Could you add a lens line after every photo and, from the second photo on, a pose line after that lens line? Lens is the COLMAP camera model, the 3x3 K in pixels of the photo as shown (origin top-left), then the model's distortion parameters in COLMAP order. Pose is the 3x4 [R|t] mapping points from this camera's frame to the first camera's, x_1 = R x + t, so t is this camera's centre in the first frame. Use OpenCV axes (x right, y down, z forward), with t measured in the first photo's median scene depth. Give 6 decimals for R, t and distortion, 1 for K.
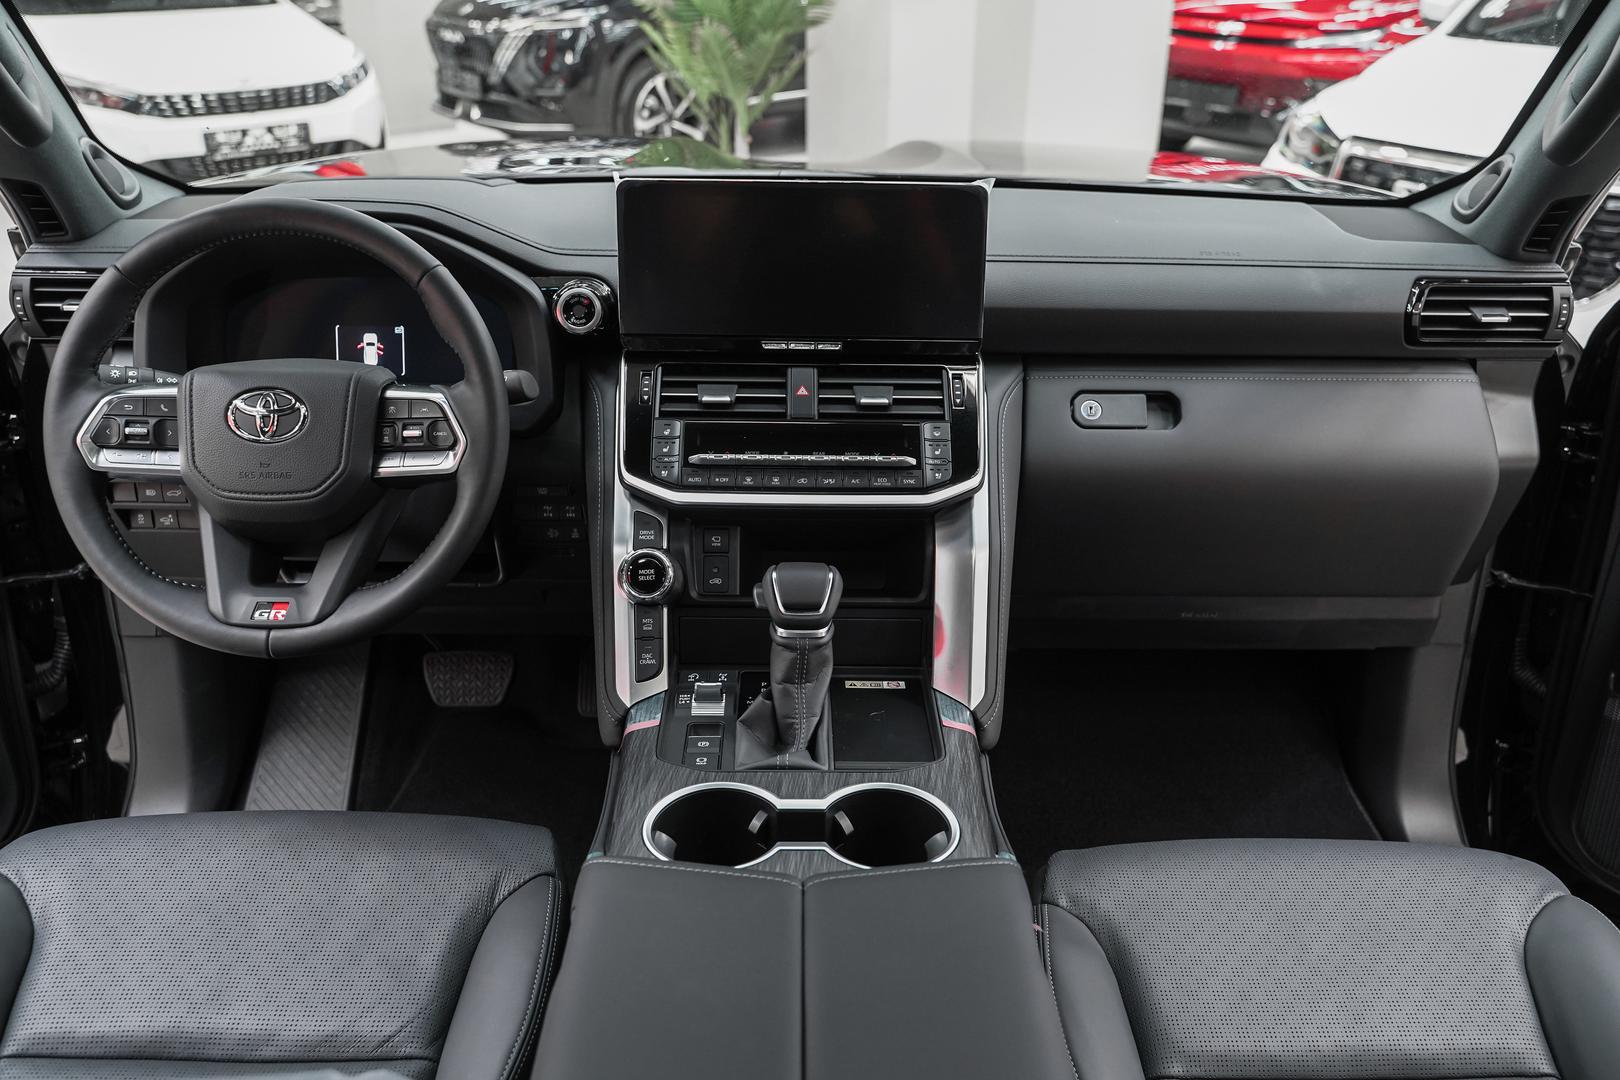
lens RADIAL K [[1302.4, 0, 815.9], [0, 1302.4, 527.3], [0, 0, 1]] dist [-0.002733, -0.000240]
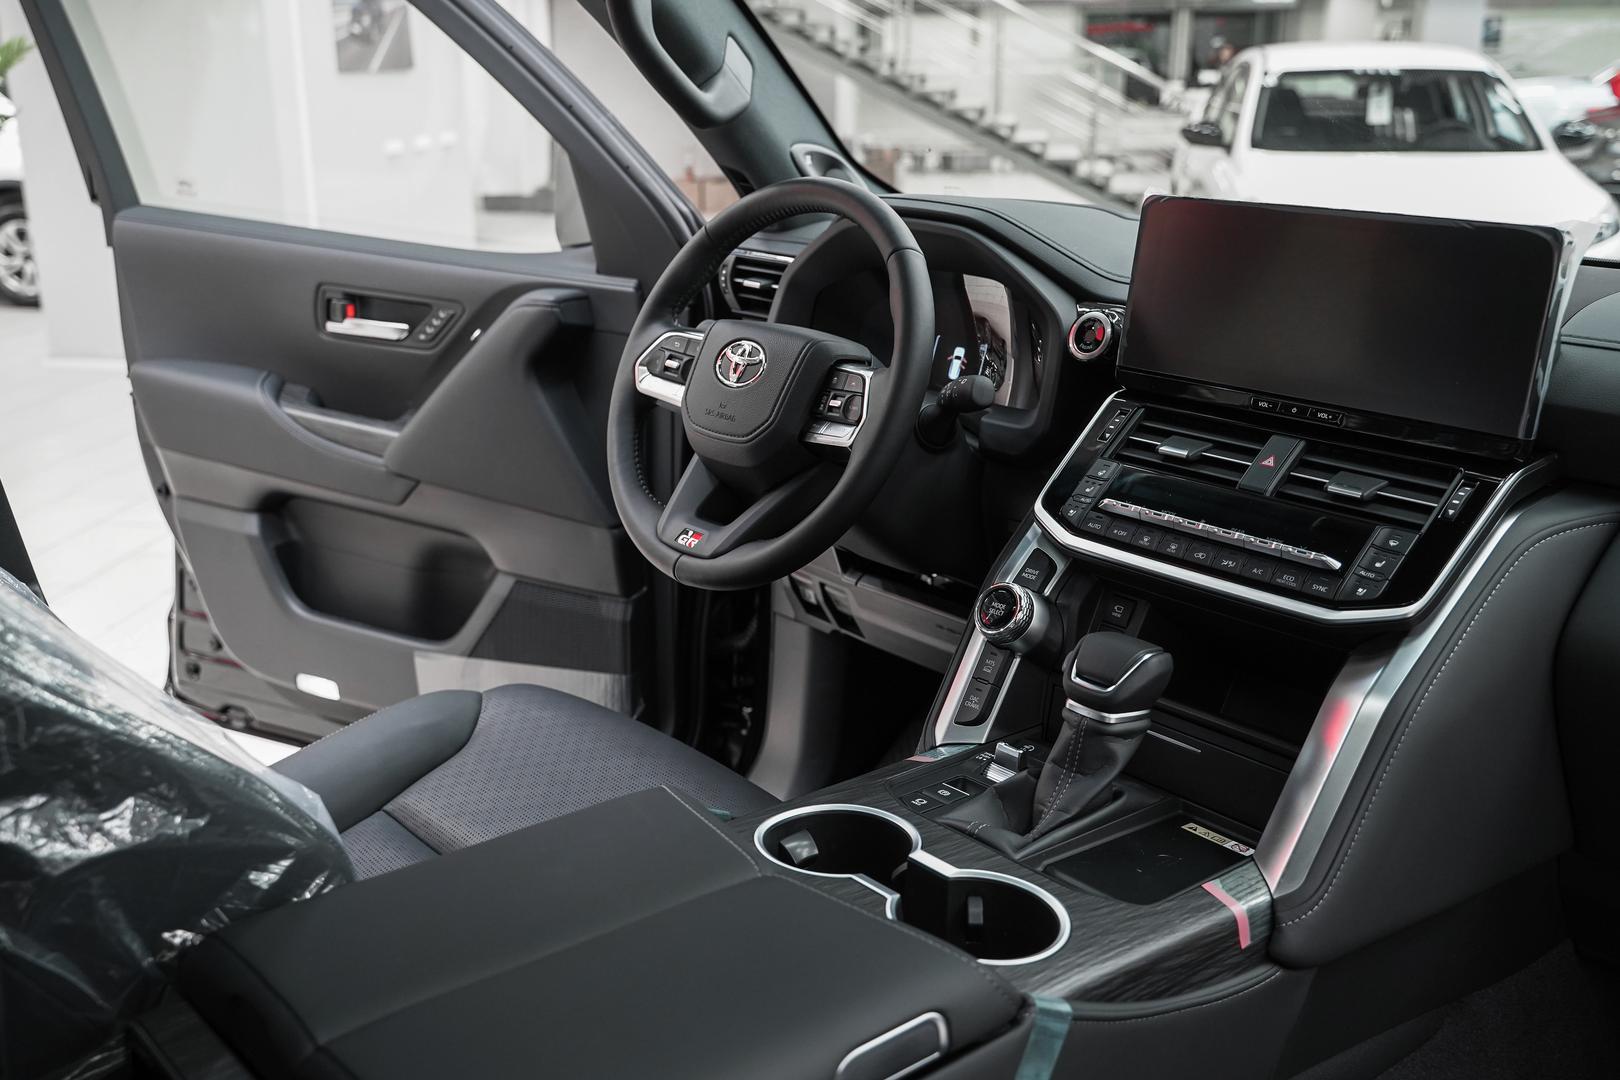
lens RADIAL K [[1573.6, 0, 785.6], [0, 1573.6, 535.2], [0, 0, 1]] dist [-0.013281, 0.016280]
pose [[0.638859, 0.210519, -0.739960, 0.521584], [-0.324459, 0.945835, -0.011037, 0.044591], [0.697557, 0.247138, 0.672560, 0.158712]]
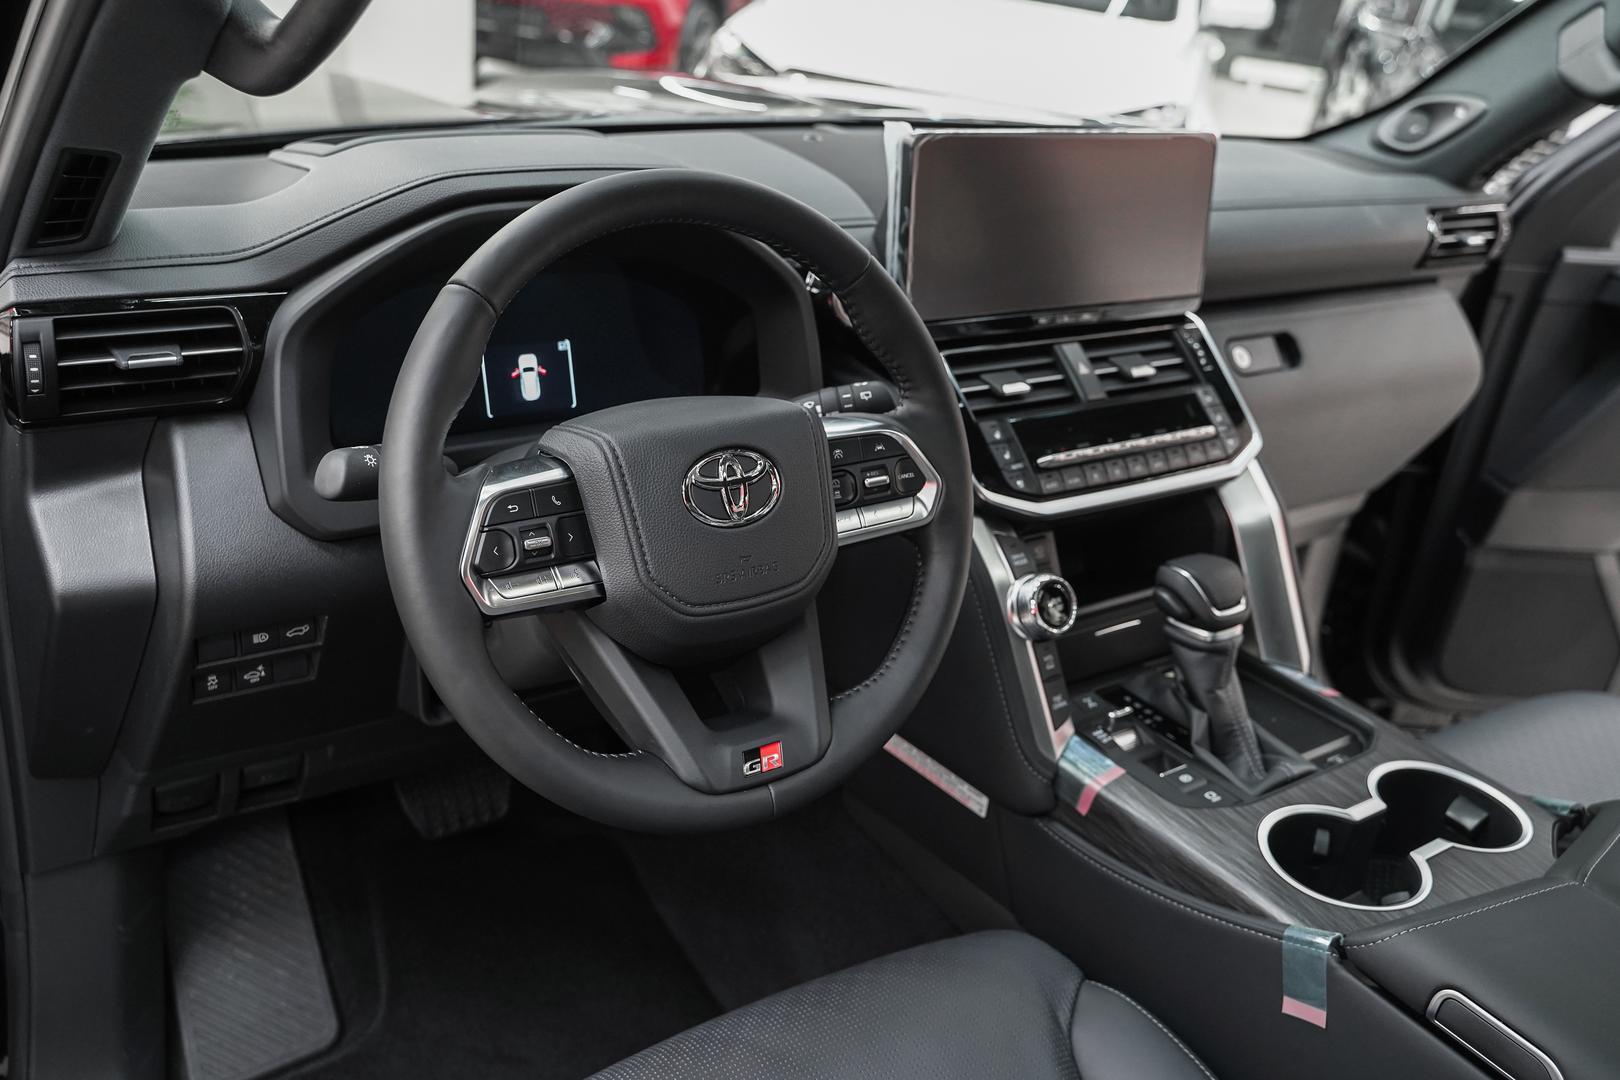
lens RADIAL K [[1322.7, 0, 810.0], [0, 1322.7, 540.0], [0, 0, 1]] dist [-0.009080, 0.001626]
pose [[0.836013, -0.174292, 0.520293, -0.659662], [0.146328, 0.984689, 0.094738, -0.102890], [-0.528839, -0.003069, 0.848717, 0.329546]]
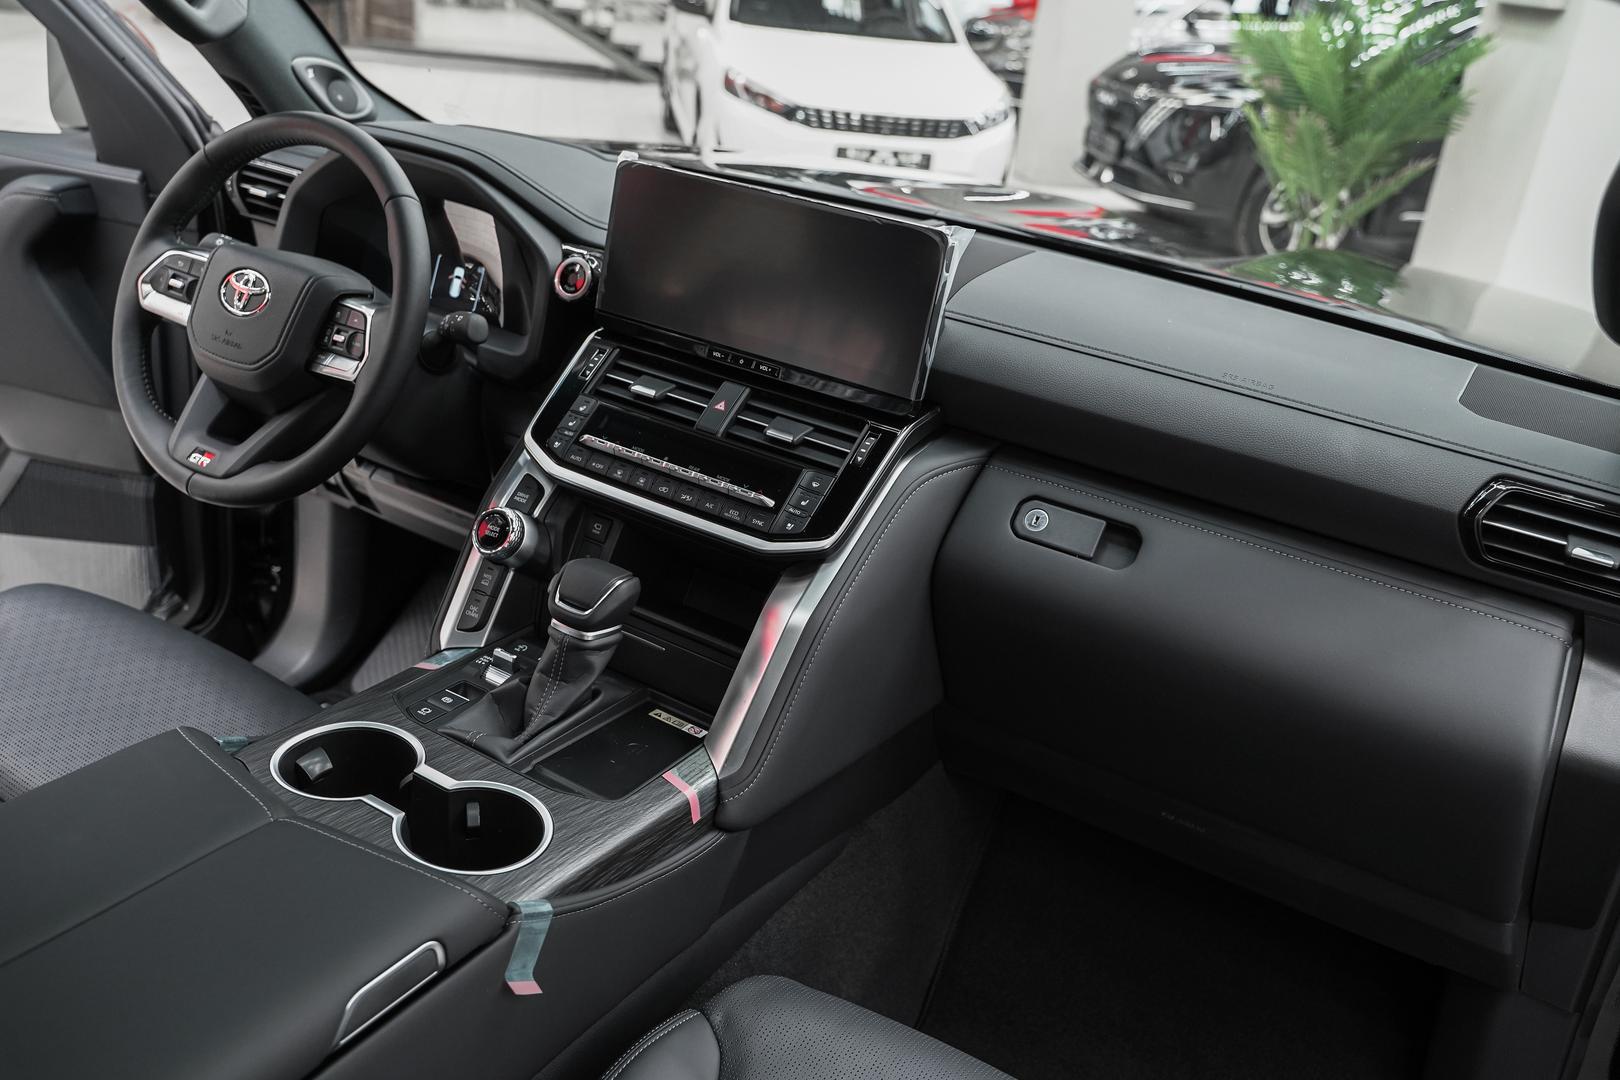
lens RADIAL K [[1341.2, 0, 787.5], [0, 1341.2, 539.1], [0, 0, 1]] dist [-0.009928, 0.011514]
pose [[0.841429, 0.291898, -0.454746, 0.503705], [-0.314921, 0.948754, 0.026290, -0.053372], [0.439116, 0.121088, 0.890233, 0.162998]]
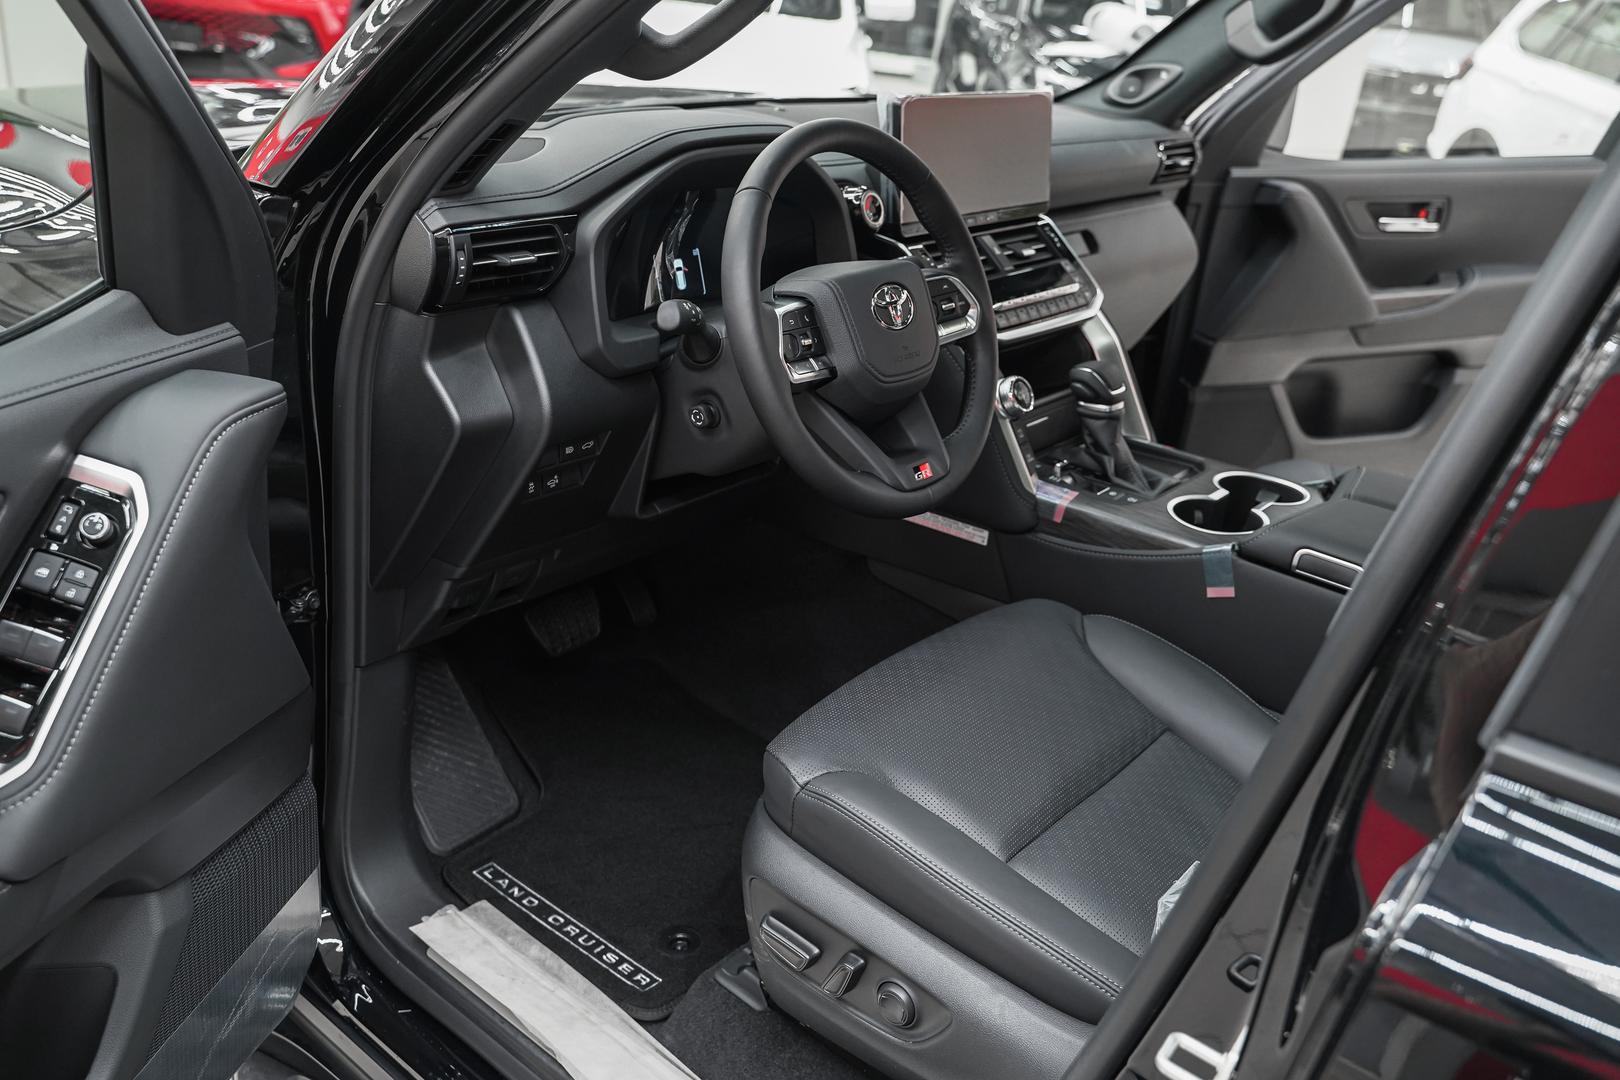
lens RADIAL K [[1302.4, 0, 815.9], [0, 1302.4, 527.3], [0, 0, 1]] dist [-0.002733, -0.000240]
pose [[0.649235, -0.270216, 0.710969, -1.168838], [0.245018, 0.959235, 0.140831, -0.066933], [-0.720042, 0.082768, 0.688977, 0.231364]]
